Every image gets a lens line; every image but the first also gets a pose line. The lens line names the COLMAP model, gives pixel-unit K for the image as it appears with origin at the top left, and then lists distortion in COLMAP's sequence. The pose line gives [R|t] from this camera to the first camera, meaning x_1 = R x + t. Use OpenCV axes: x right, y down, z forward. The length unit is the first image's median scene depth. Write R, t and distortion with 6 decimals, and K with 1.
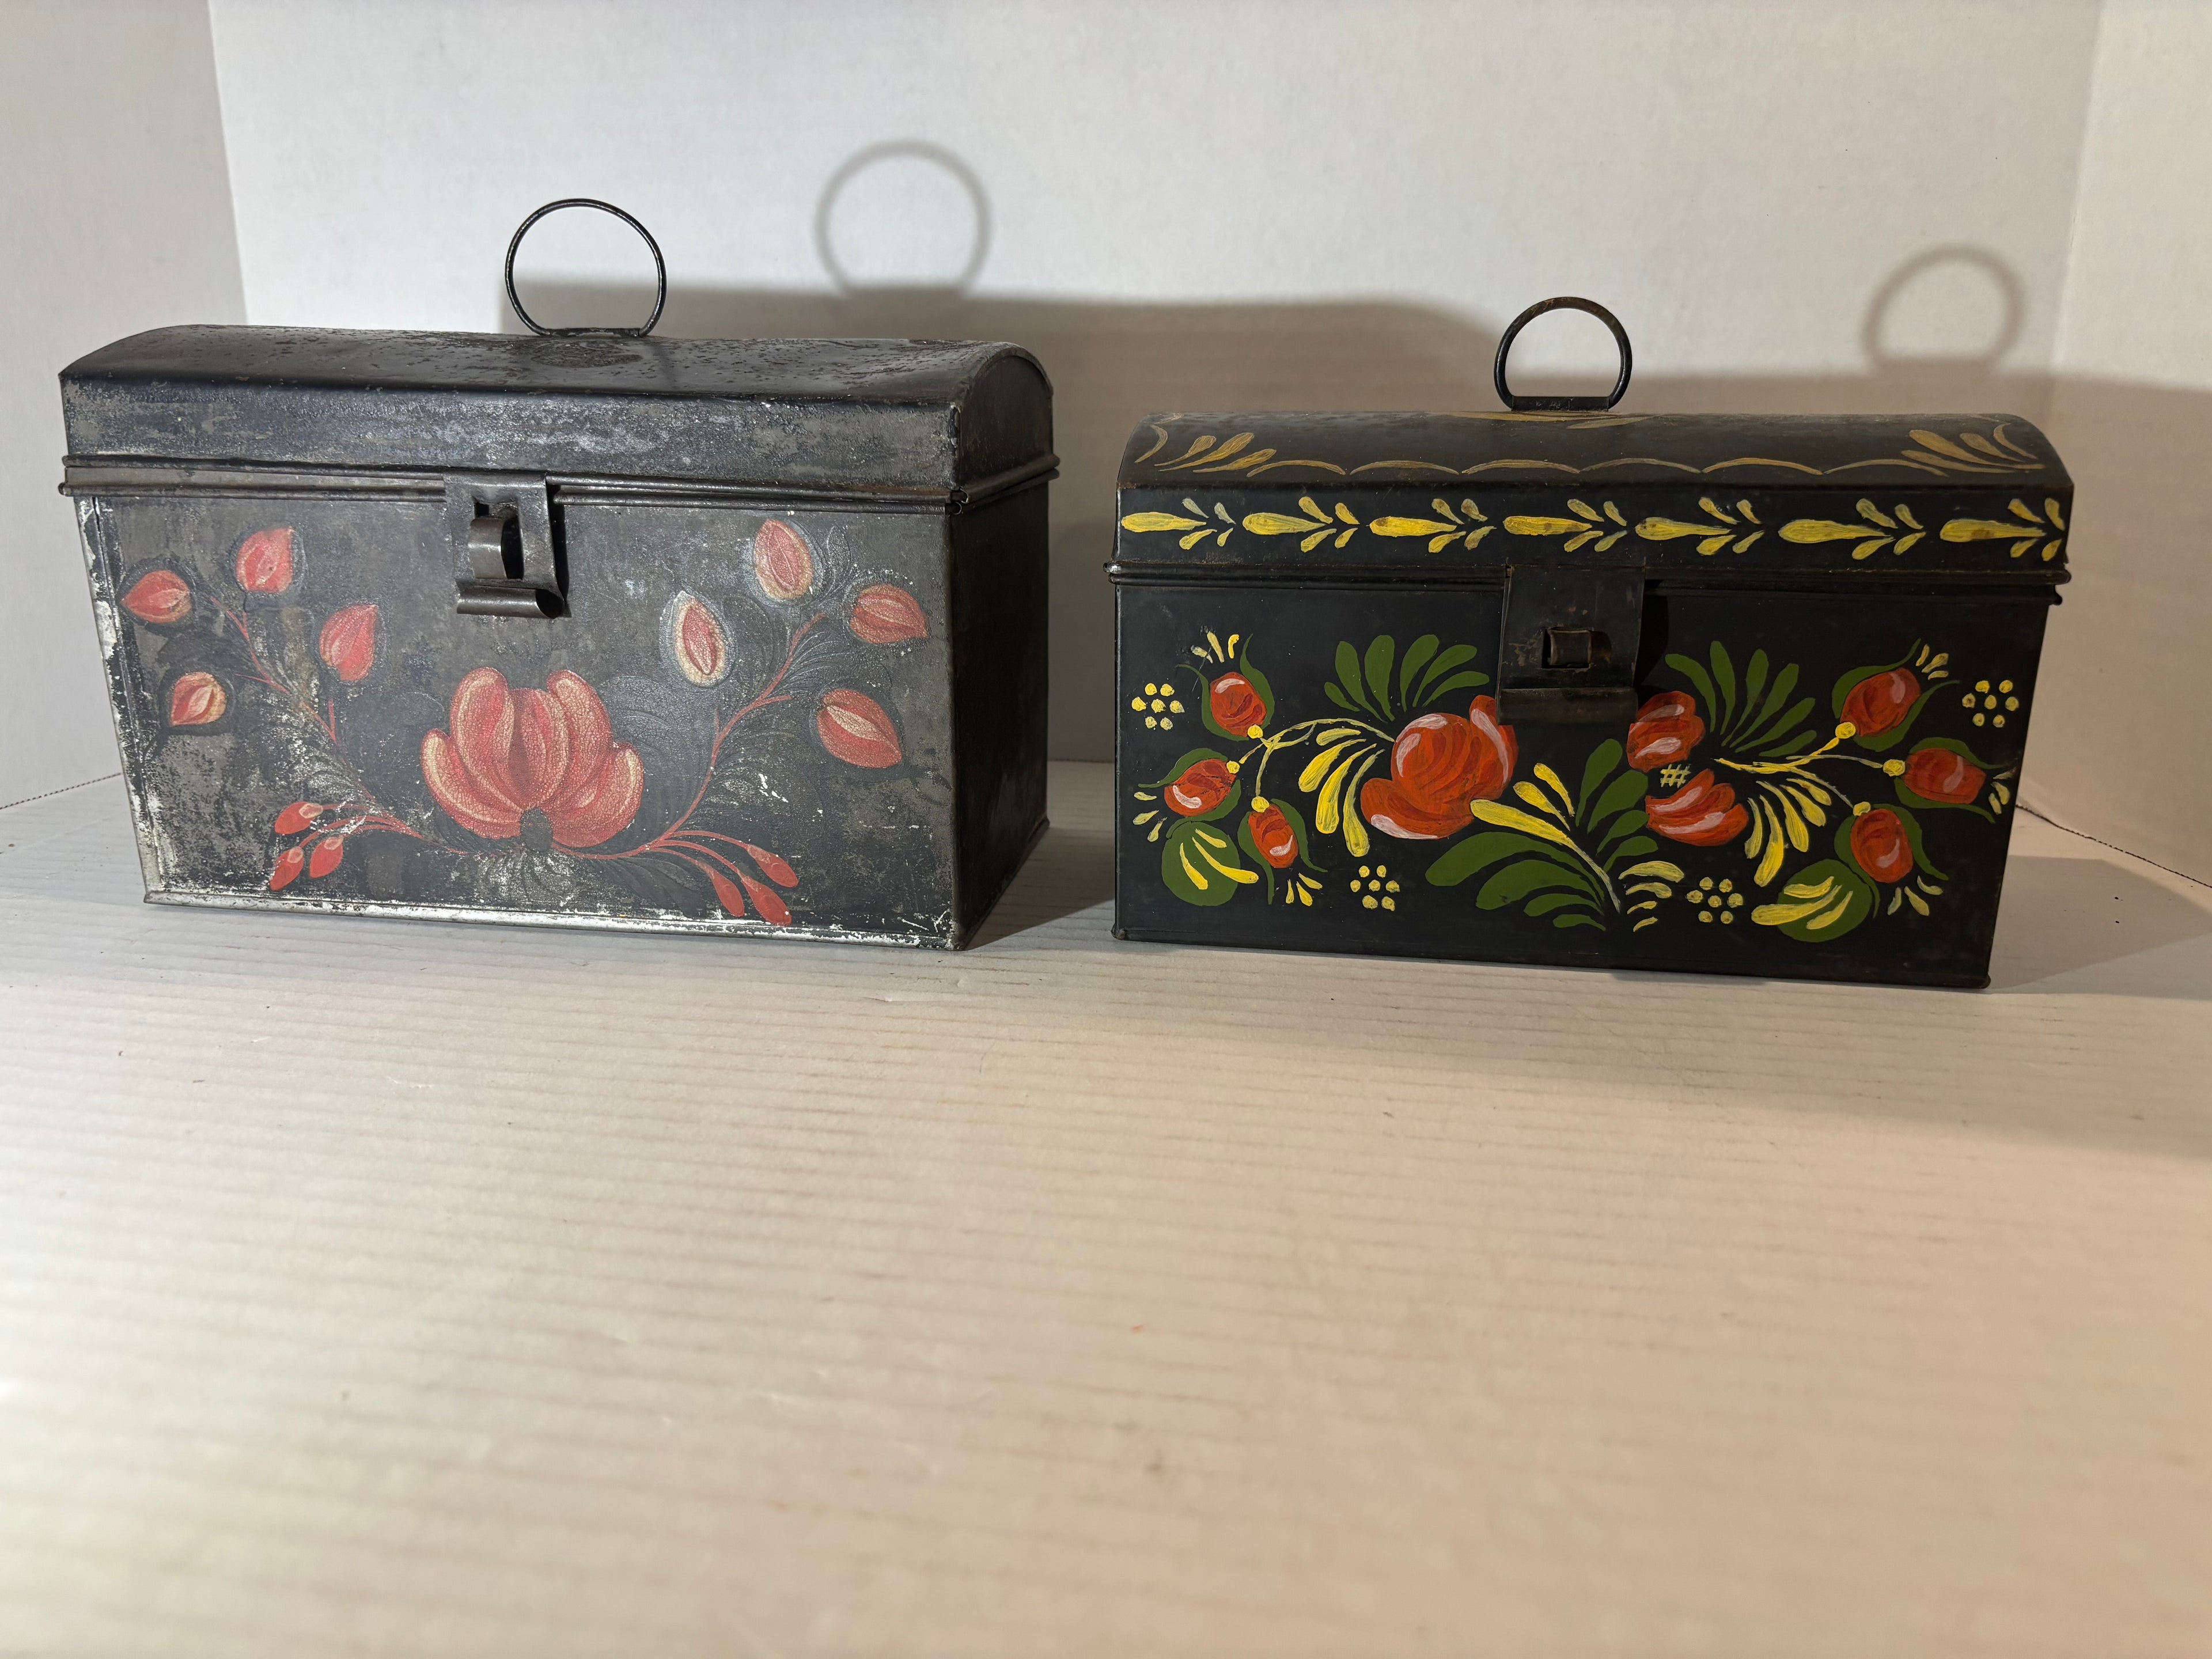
lens RADIAL K [[1788.6, 0, 1106.0], [0, 1788.6, 829.5], [0, 0, 1]] dist [0.006170, -0.061907]
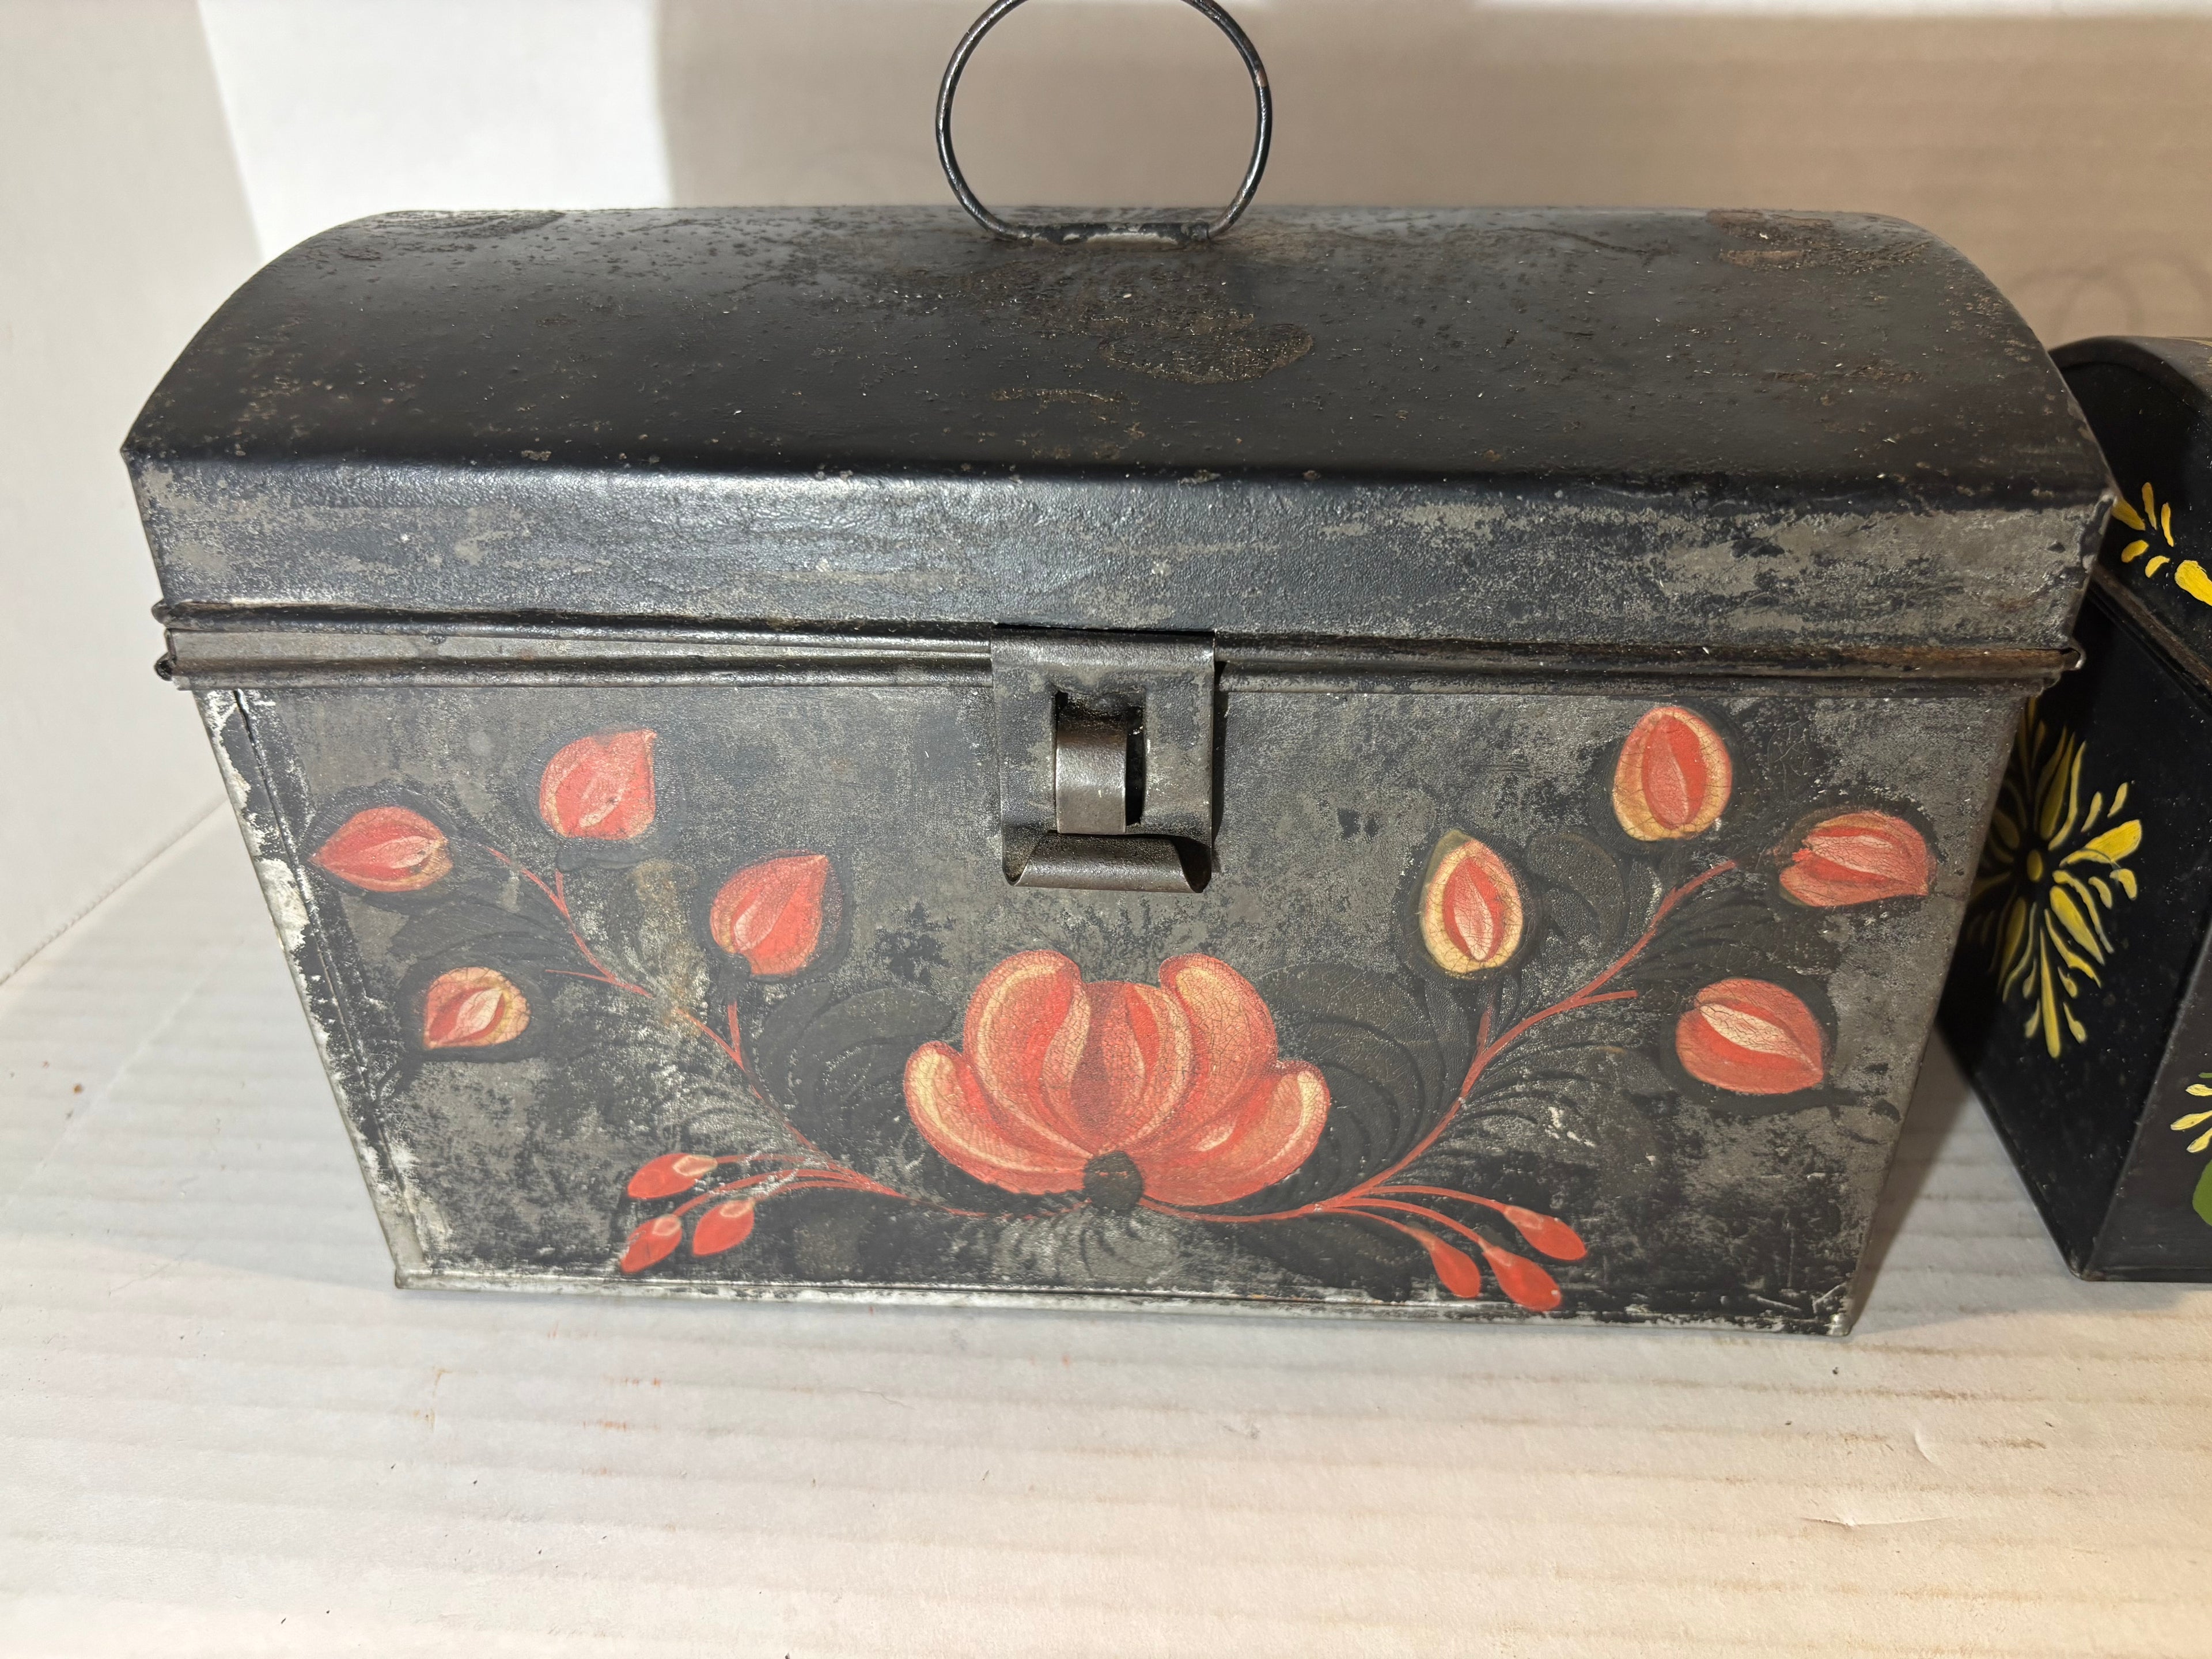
lens RADIAL K [[1820.4, 0, 1093.3], [0, 1820.4, 830.7], [0, 0, 1]] dist [-0.050886, -0.006833]
pose [[0.997012, -0.062859, 0.044899, -0.347397], [0.049358, 0.965499, 0.255687, -0.258758], [-0.059422, -0.252706, 0.965717, 0.478900]]
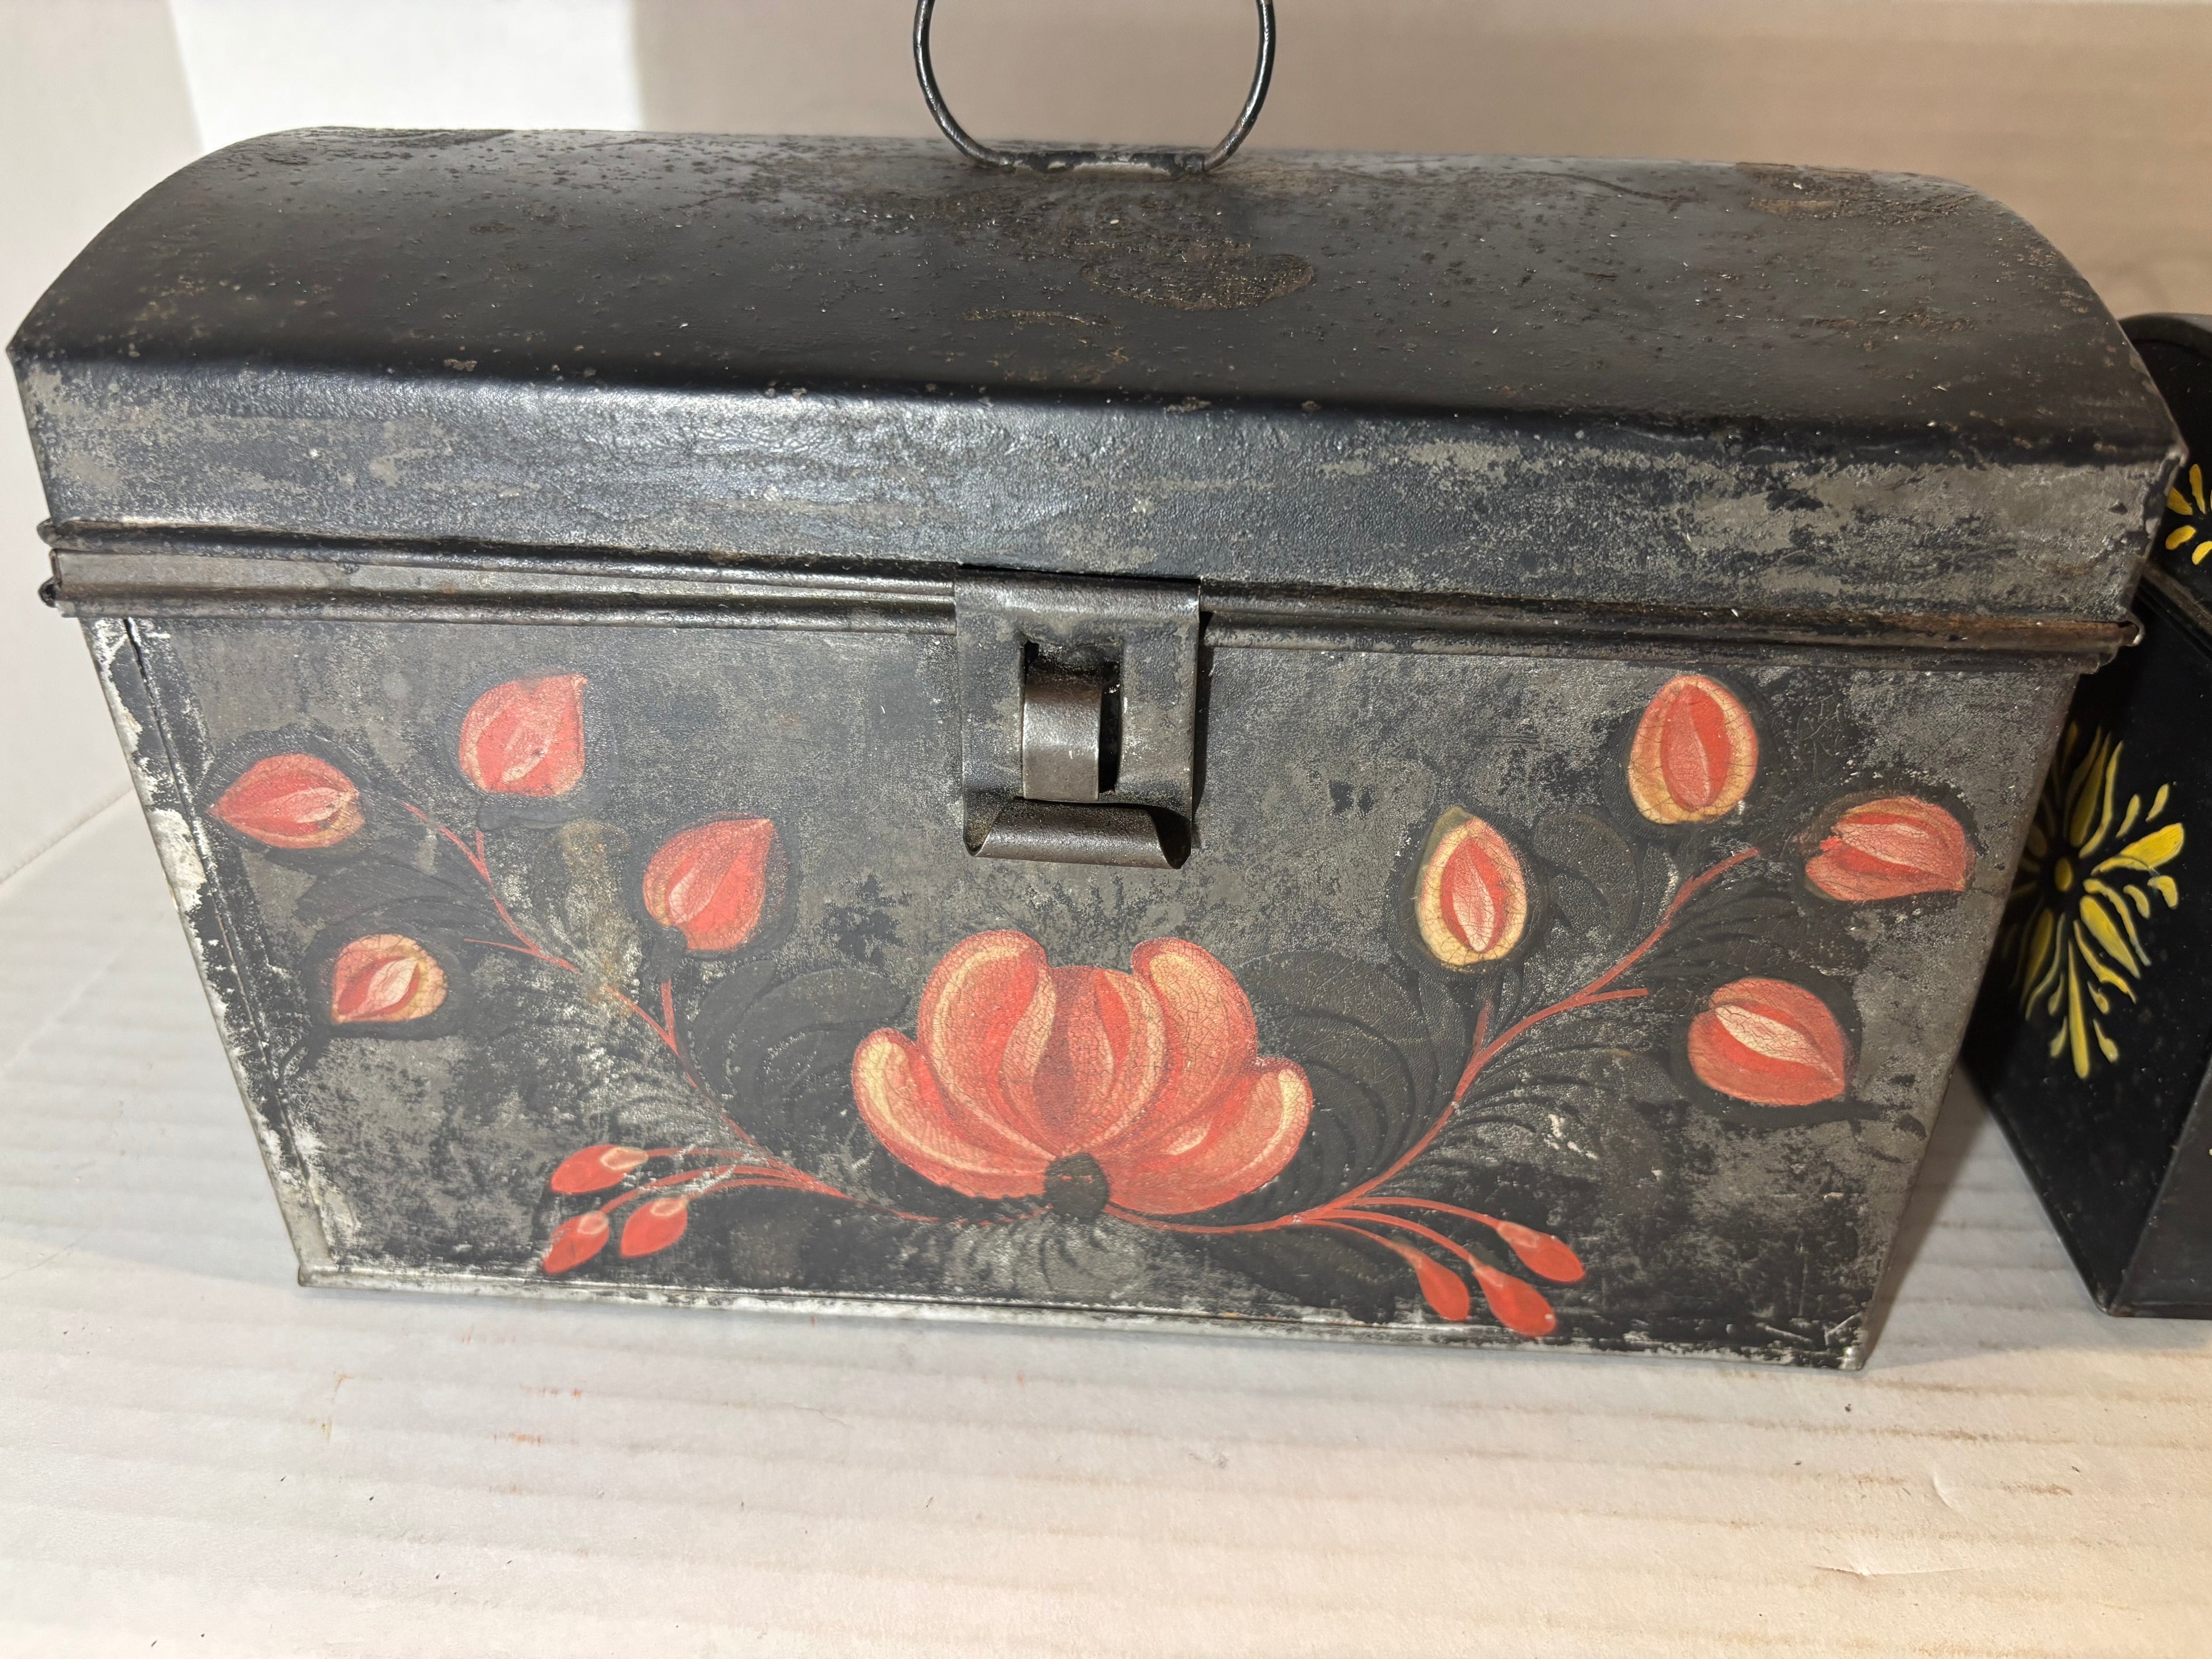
lens RADIAL K [[1824.6, 0, 1106.0], [0, 1824.6, 829.5], [0, 0, 1]] dist [-0.052711, -0.001057]
pose [[0.997391, -0.037025, 0.061967, -0.342783], [0.020964, 0.970011, 0.242154, -0.234033], [-0.069074, -0.240223, 0.968257, 0.514710]]
